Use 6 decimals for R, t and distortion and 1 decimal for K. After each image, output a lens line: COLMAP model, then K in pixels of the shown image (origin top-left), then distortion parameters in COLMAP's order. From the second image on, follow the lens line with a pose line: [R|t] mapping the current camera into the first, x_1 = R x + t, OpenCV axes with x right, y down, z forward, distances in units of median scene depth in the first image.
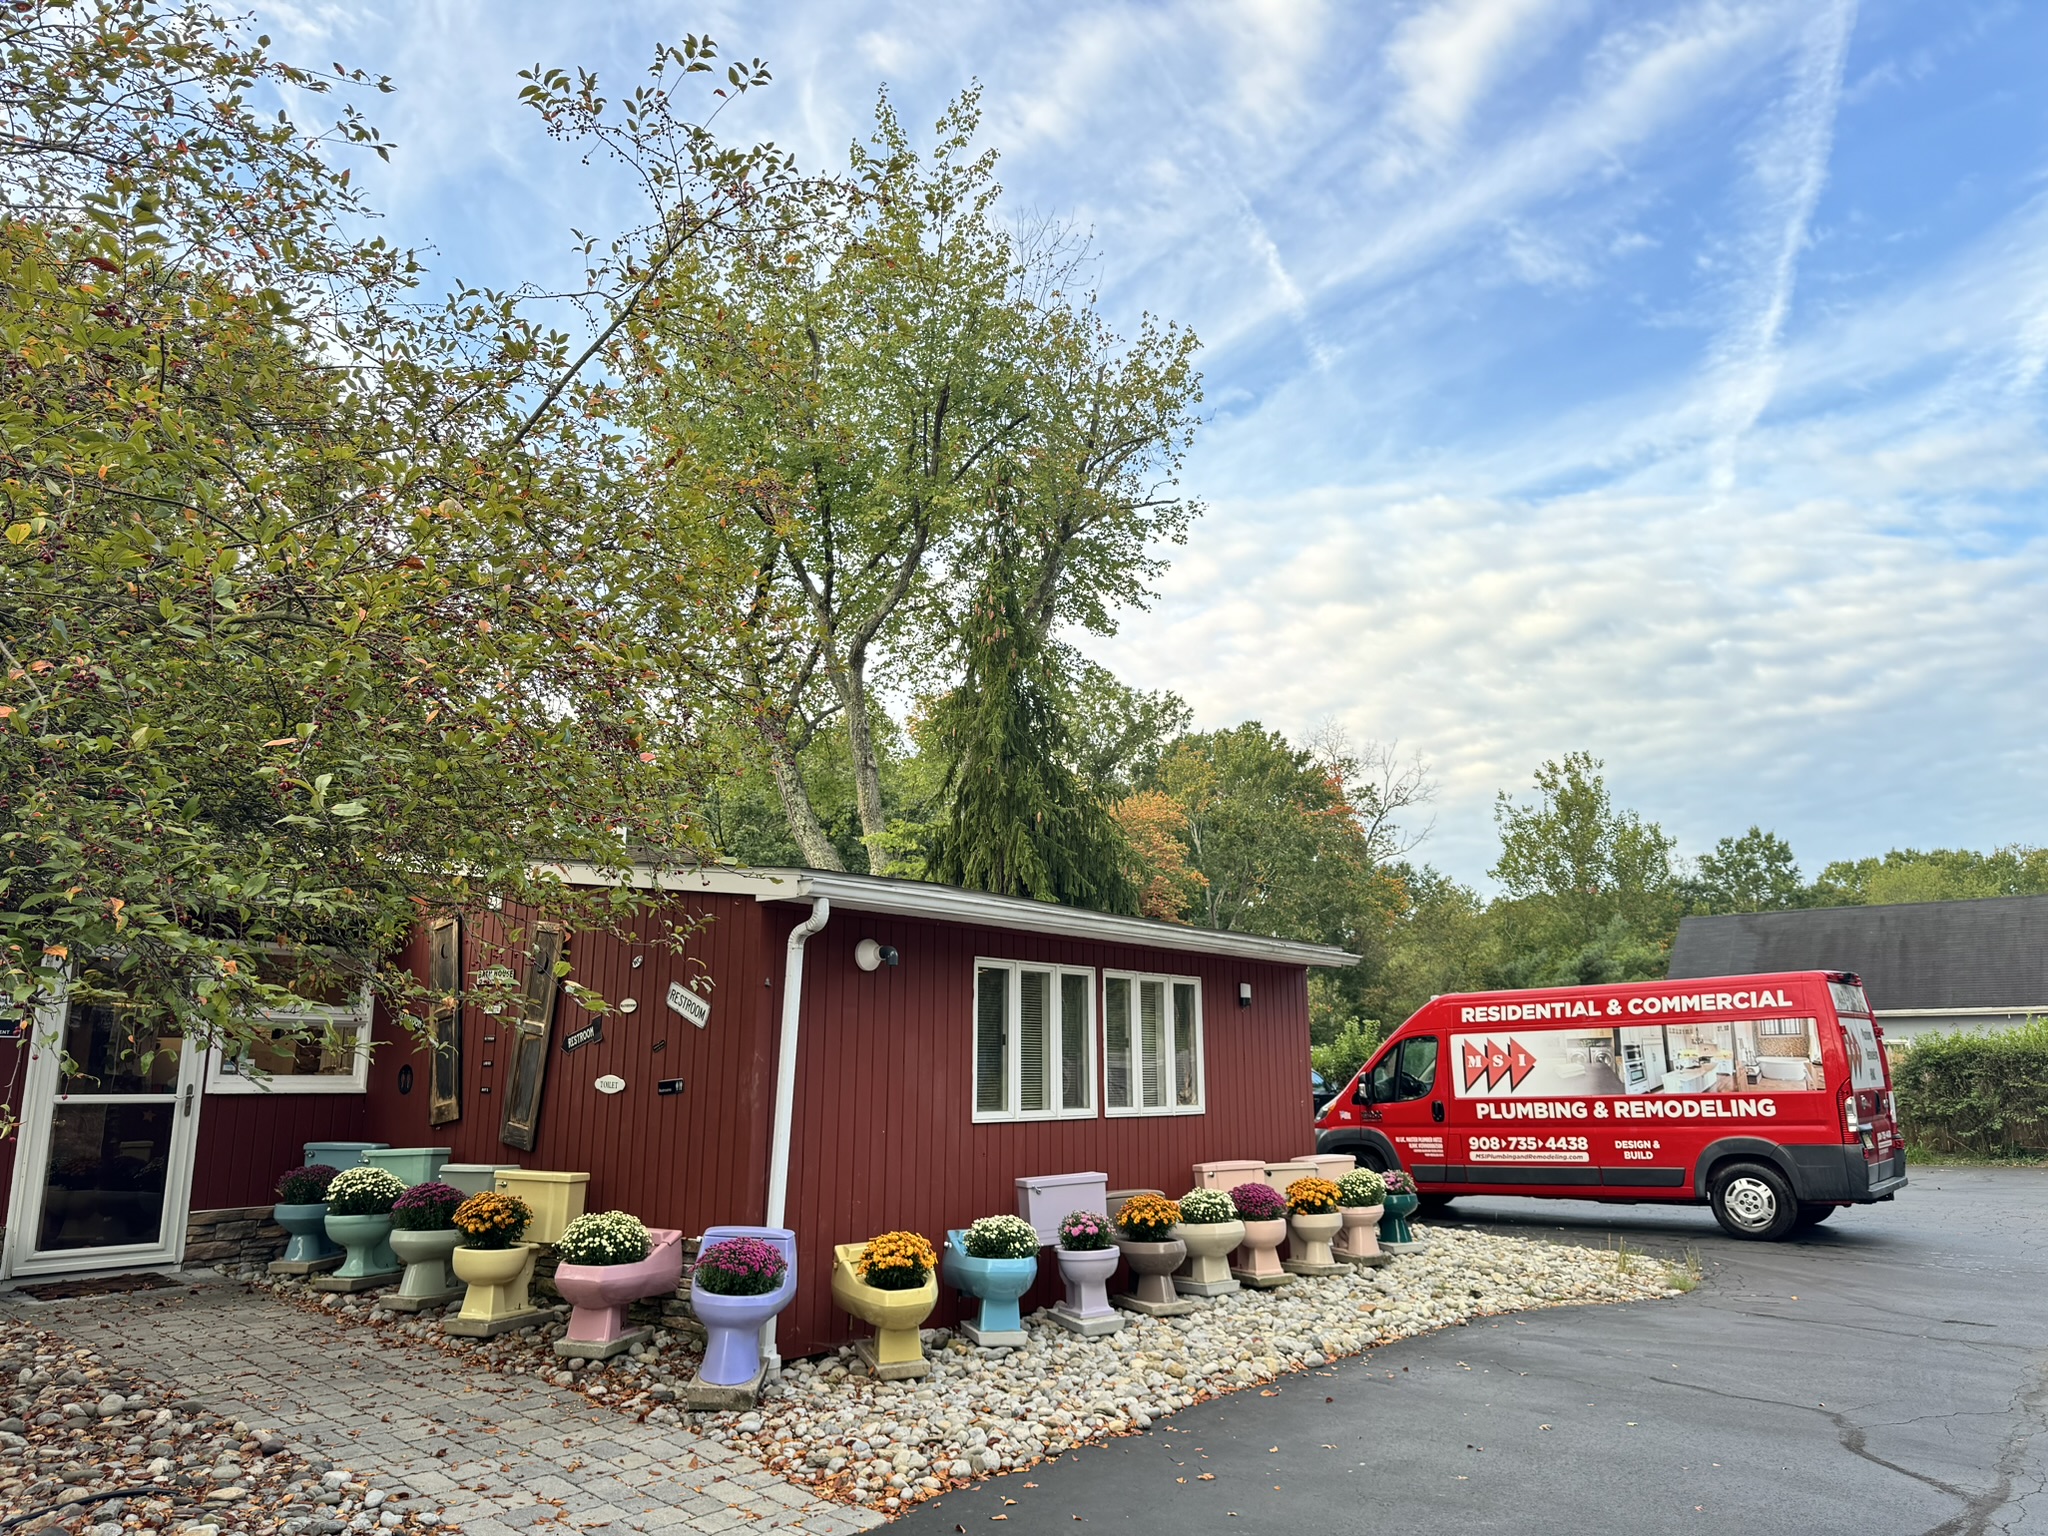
lens RADIAL K [[1335.1, 0, 1024.0], [0, 1335.1, 768.0], [0, 0, 1]] dist [0.106006, -0.227320]
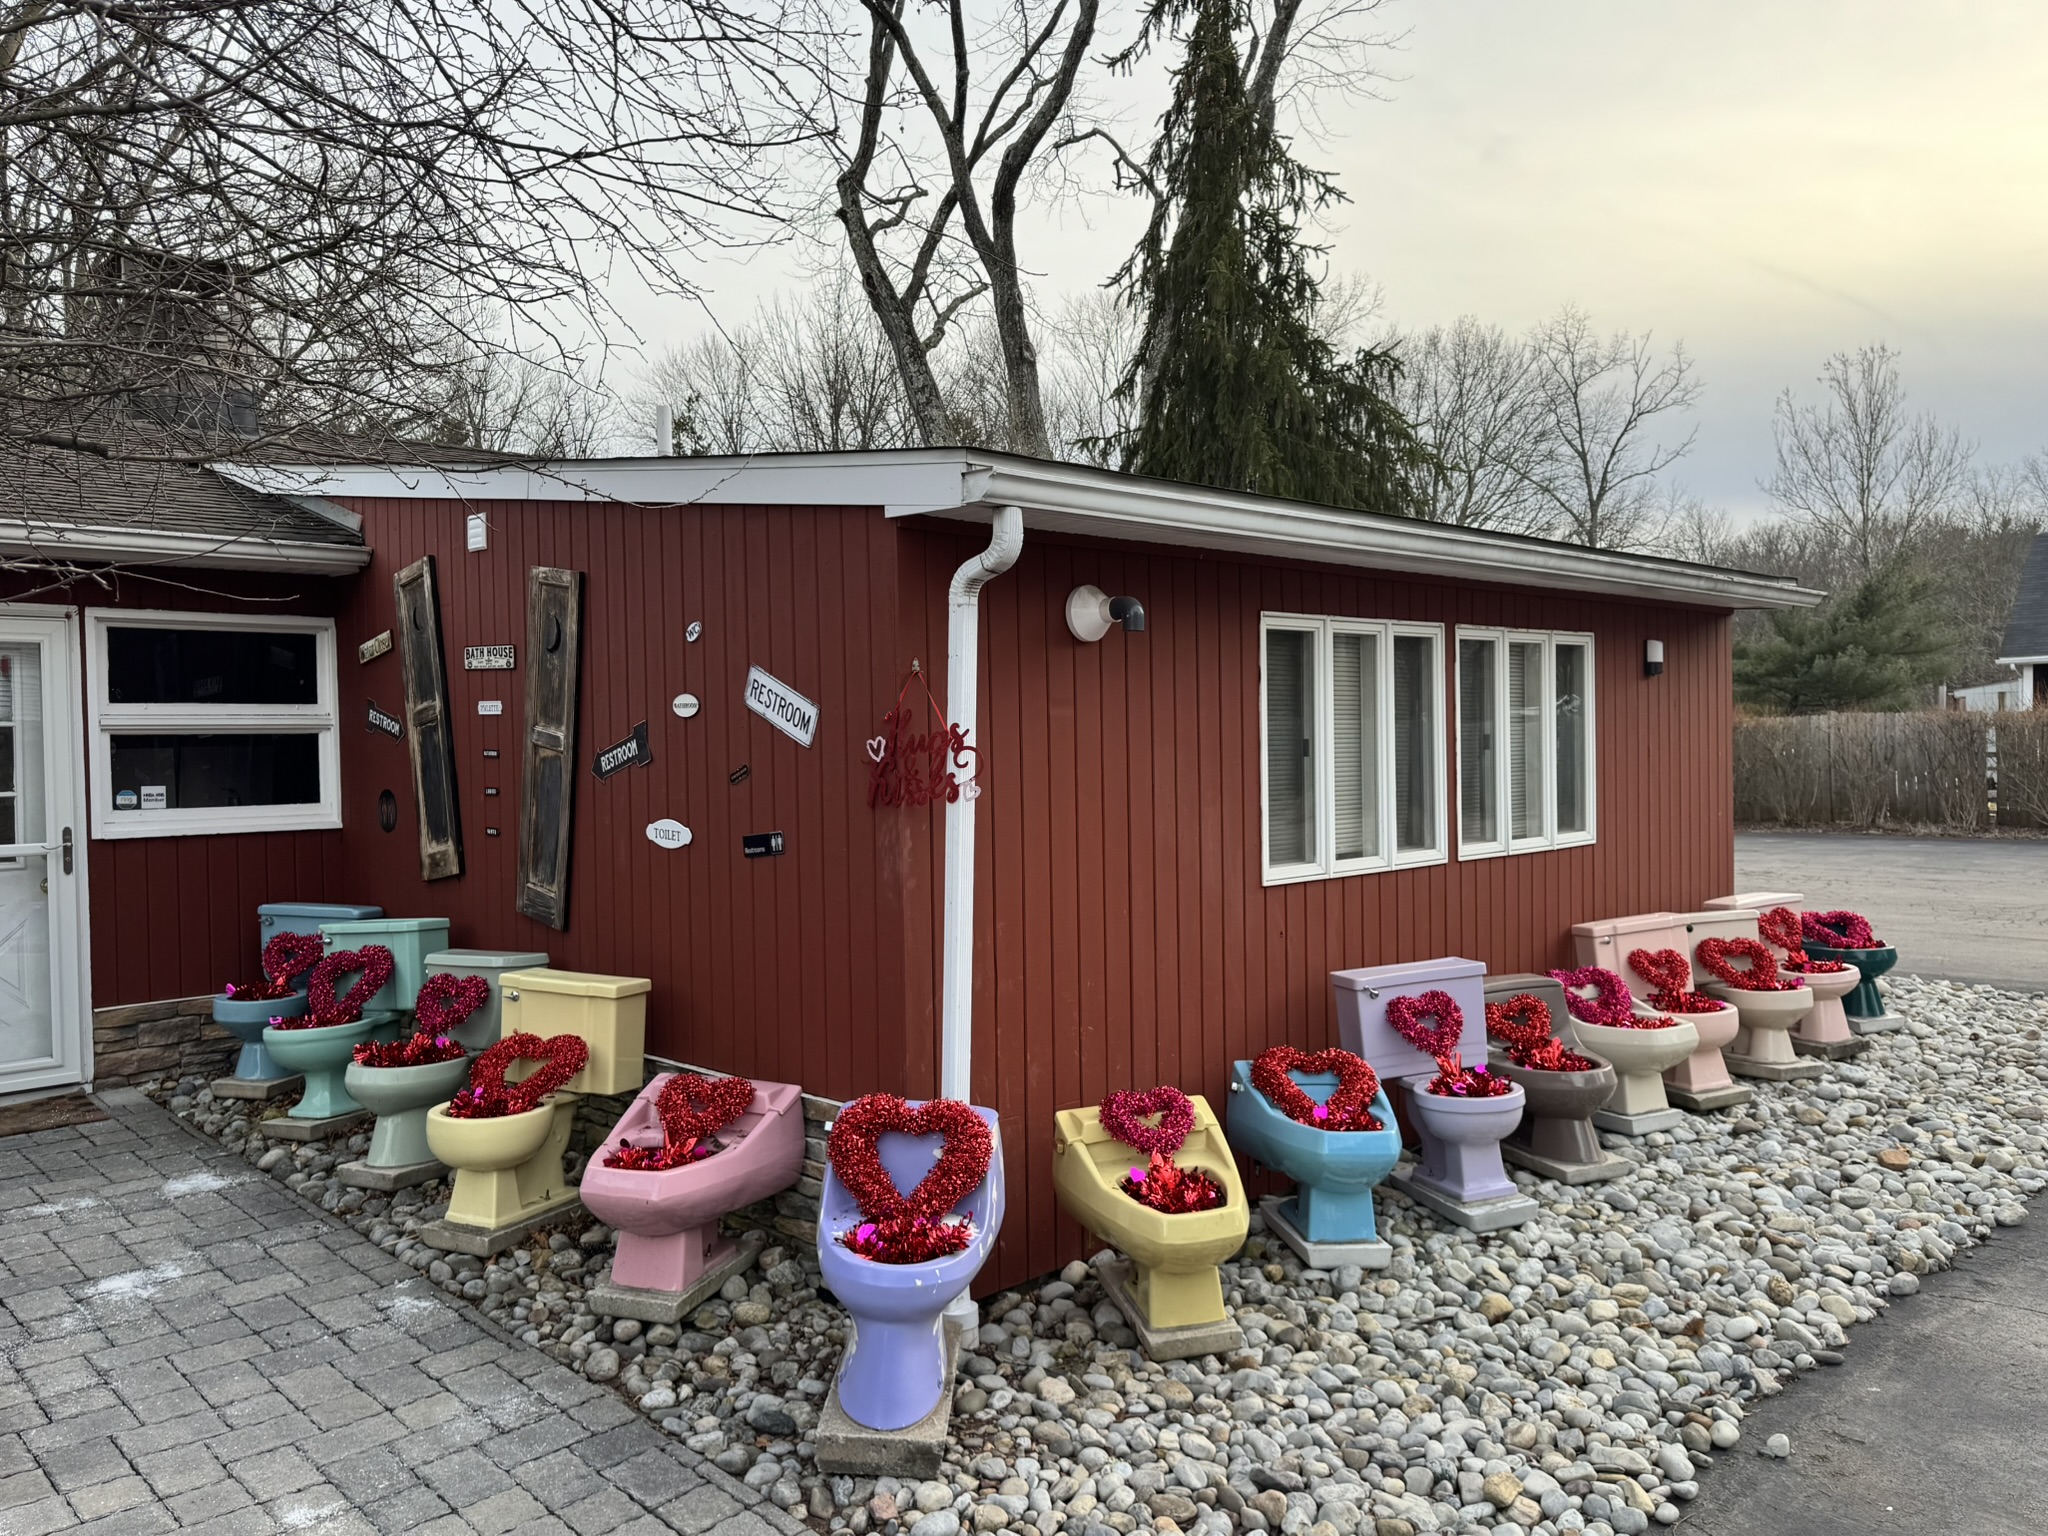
lens RADIAL K [[1533.2, 0, 1024.0], [0, 1533.2, 768.0], [0, 0, 1]] dist [0.094129, -0.109929]
pose [[0.993587, -0.012913, -0.112334, -0.069055], [0.039453, 0.970612, 0.237392, 0.047159], [0.105968, -0.240302, 0.964897, 0.348333]]
